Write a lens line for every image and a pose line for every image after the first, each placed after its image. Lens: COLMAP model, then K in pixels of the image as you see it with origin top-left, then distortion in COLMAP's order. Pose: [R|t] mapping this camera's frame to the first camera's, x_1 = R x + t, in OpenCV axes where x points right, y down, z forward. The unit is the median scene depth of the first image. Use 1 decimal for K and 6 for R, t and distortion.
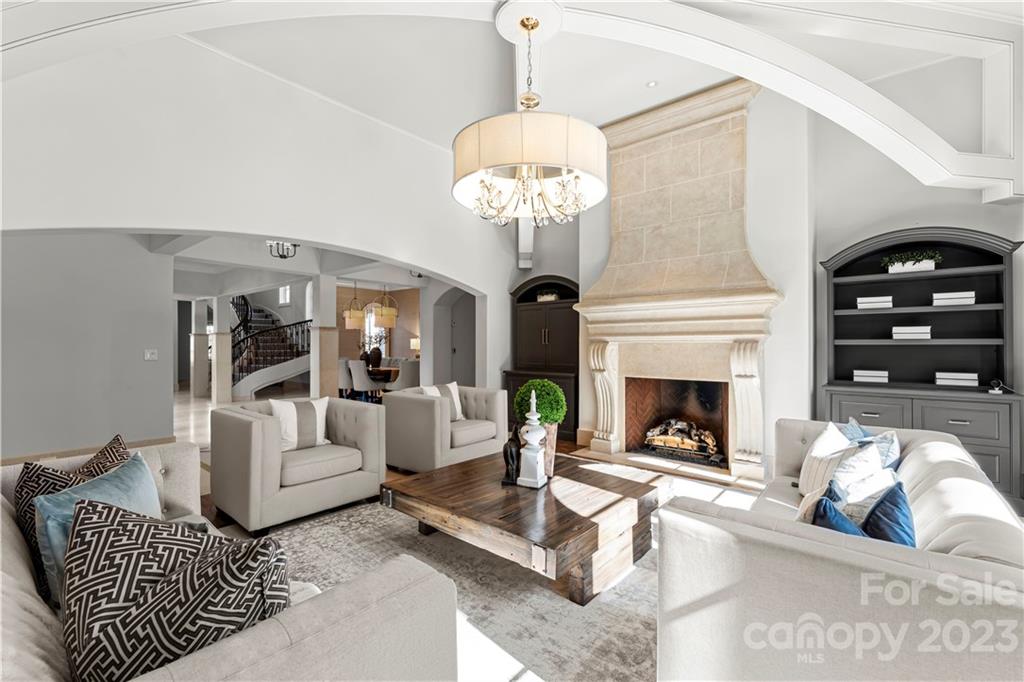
lens RADIAL K [[440.5, 0, 509.5], [0, 440.5, 339.2], [0, 0, 1]] dist [0.000336, -0.000698]
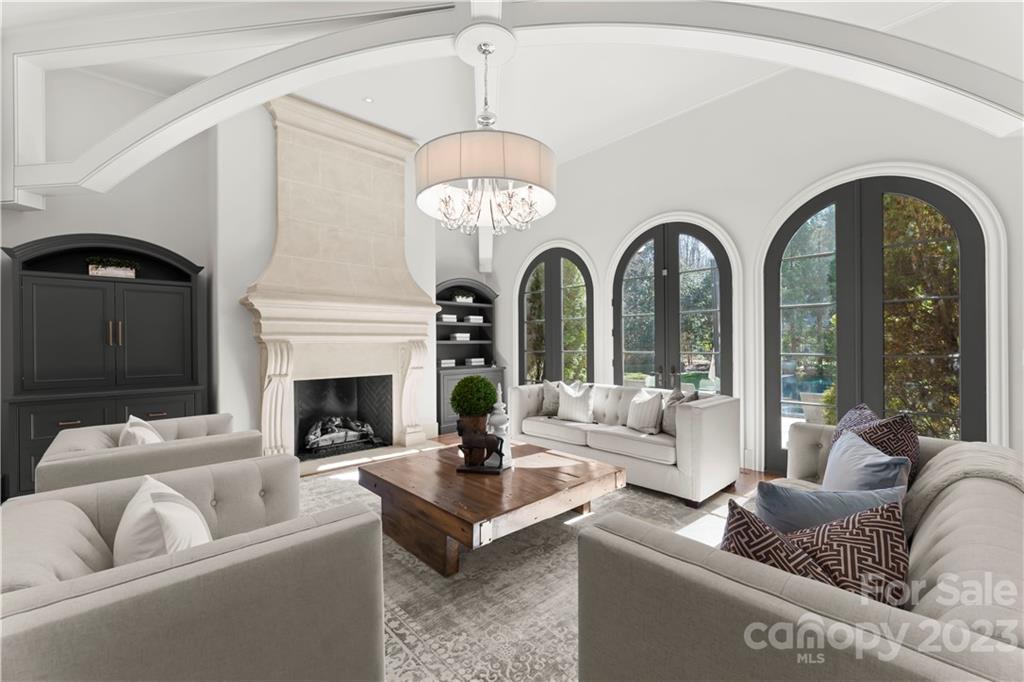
lens RADIAL K [[420.4, 0, 506.9], [0, 420.4, 342.5], [0, 0, 1]] dist [-0.001748, -0.000510]
pose [[0.119989, 0.004225, 0.992766, -0.691709], [-0.001178, 0.999991, -0.004113, 0.013335], [-0.992775, -0.000676, 0.119993, 0.586455]]
